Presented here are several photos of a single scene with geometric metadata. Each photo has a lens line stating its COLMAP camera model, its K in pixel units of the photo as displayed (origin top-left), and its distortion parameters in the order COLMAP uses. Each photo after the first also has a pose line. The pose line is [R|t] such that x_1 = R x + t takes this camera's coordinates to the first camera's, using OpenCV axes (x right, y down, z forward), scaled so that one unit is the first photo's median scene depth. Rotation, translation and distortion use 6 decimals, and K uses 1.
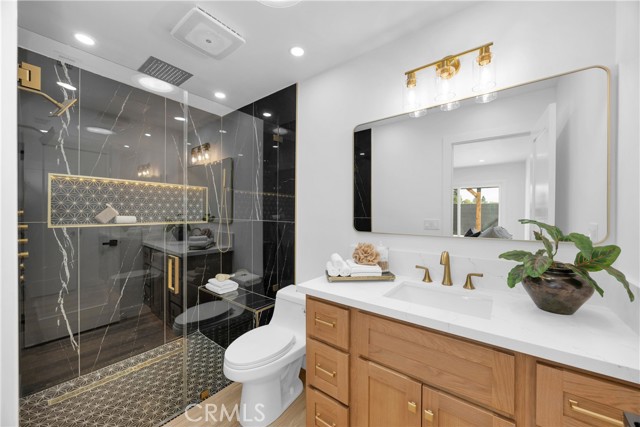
lens RADIAL K [[221.1, 0, 330.5], [0, 221.1, 208.6], [0, 0, 1]] dist [0.000529, 0.000044]
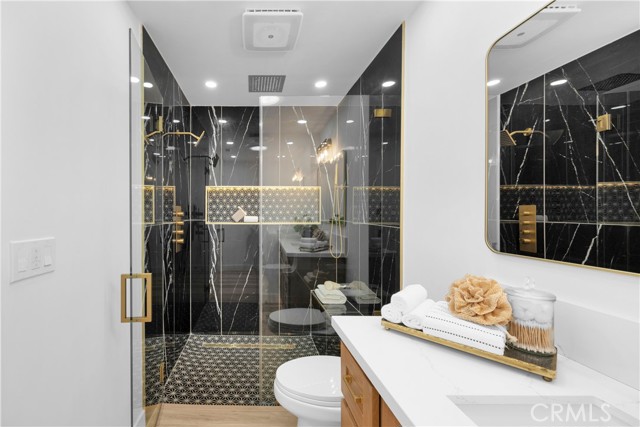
lens RADIAL K [[259.0, 0, 286.4], [0, 259.0, 209.3], [0, 0, 1]] dist [-0.002653, -0.000190]
pose [[0.624123, -0.012847, -0.781220, 0.255595], [0.014340, 0.999885, -0.004987, 0.004364], [0.781194, -0.008090, 0.624236, 0.236064]]
